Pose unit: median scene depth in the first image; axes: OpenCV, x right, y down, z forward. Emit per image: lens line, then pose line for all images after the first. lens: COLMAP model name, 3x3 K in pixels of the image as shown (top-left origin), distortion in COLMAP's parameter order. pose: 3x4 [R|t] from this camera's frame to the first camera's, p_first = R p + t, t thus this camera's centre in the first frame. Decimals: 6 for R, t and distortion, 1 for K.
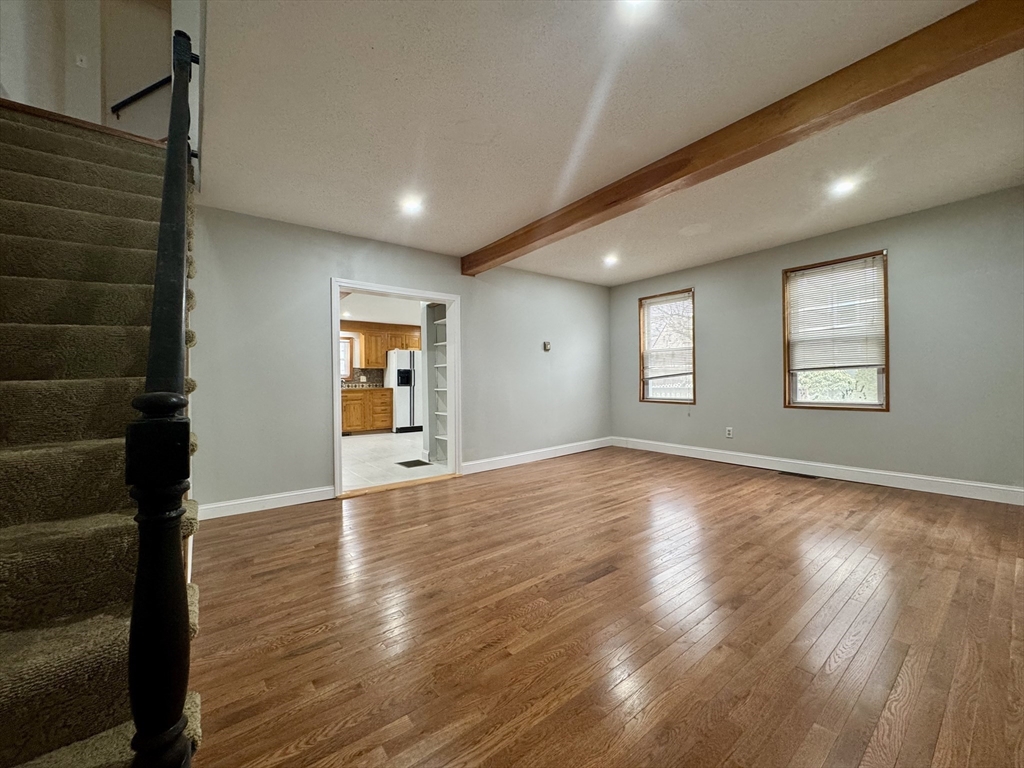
lens RADIAL K [[408.4, 0, 519.1], [0, 408.4, 384.0], [0, 0, 1]] dist [-0.003686, 0.000178]
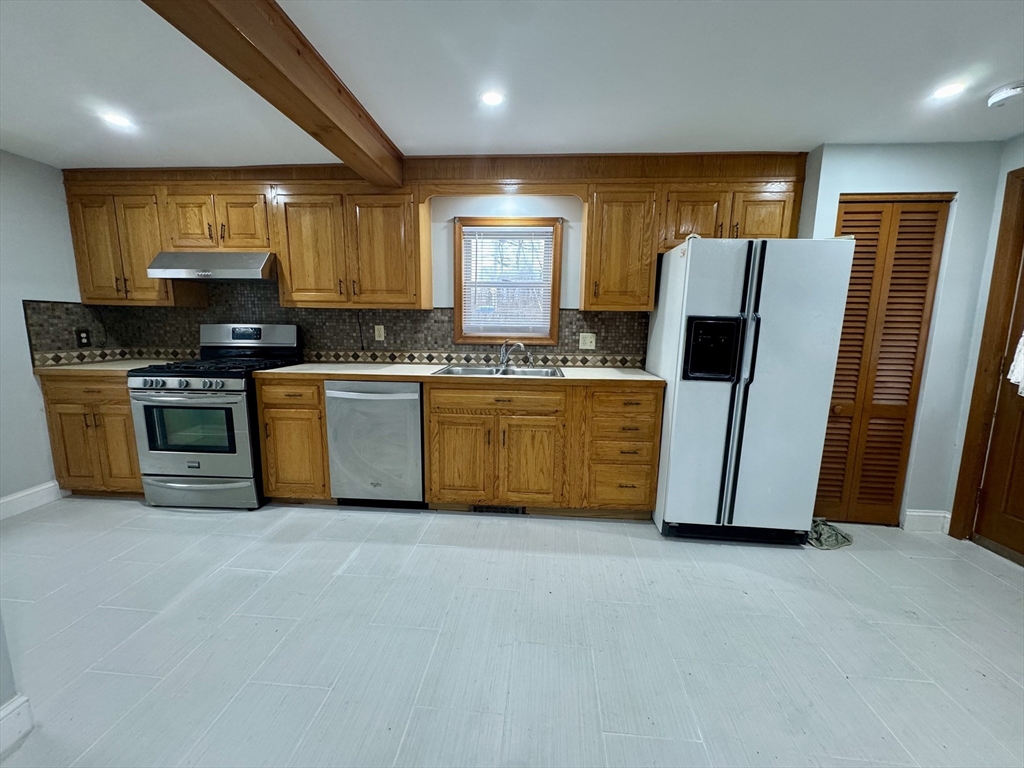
lens RADIAL K [[408.4, 0, 509.2], [0, 408.4, 381.9], [0, 0, 1]] dist [-0.003686, 0.000178]
pose [[0.734348, 0.130730, -0.666065, -0.199970], [-0.023866, 0.985644, 0.167141, -0.035554], [0.678354, -0.106843, 0.726926, 0.719341]]
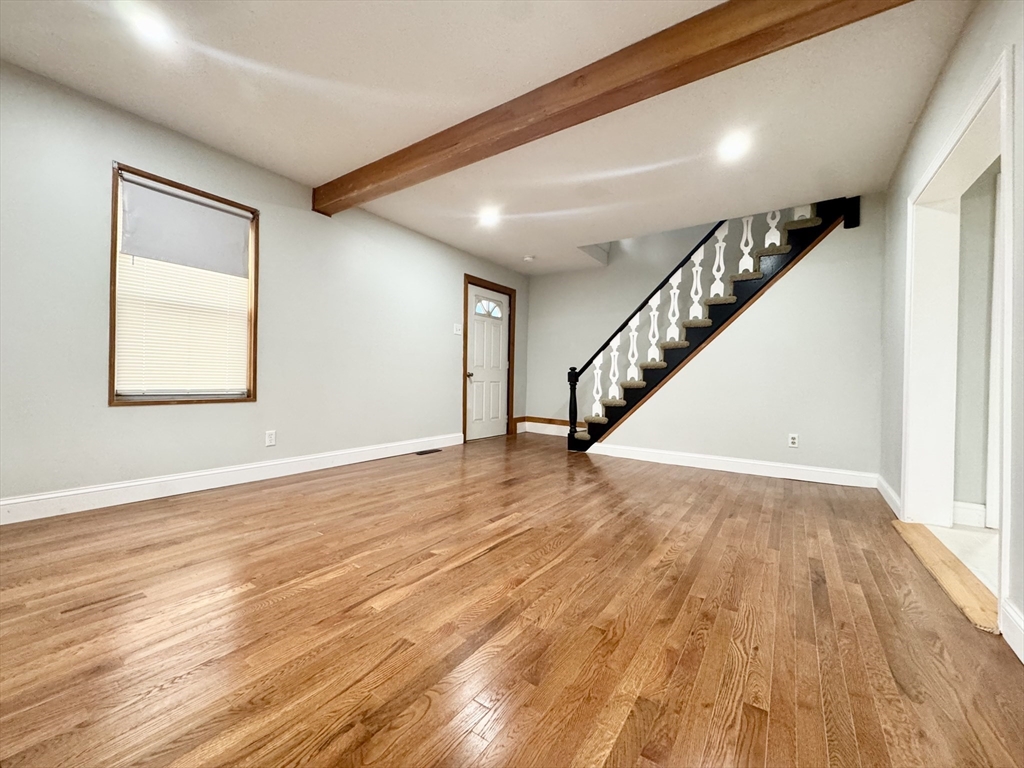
lens RADIAL K [[408.4, 0, 511.9], [0, 408.4, 381.3], [0, 0, 1]] dist [-0.003686, 0.000178]
pose [[-0.958886, -0.001684, -0.283786, 0.343842], [-0.004027, 0.999962, 0.007672, 0.036954], [0.283763, 0.008500, -0.958857, 1.363956]]
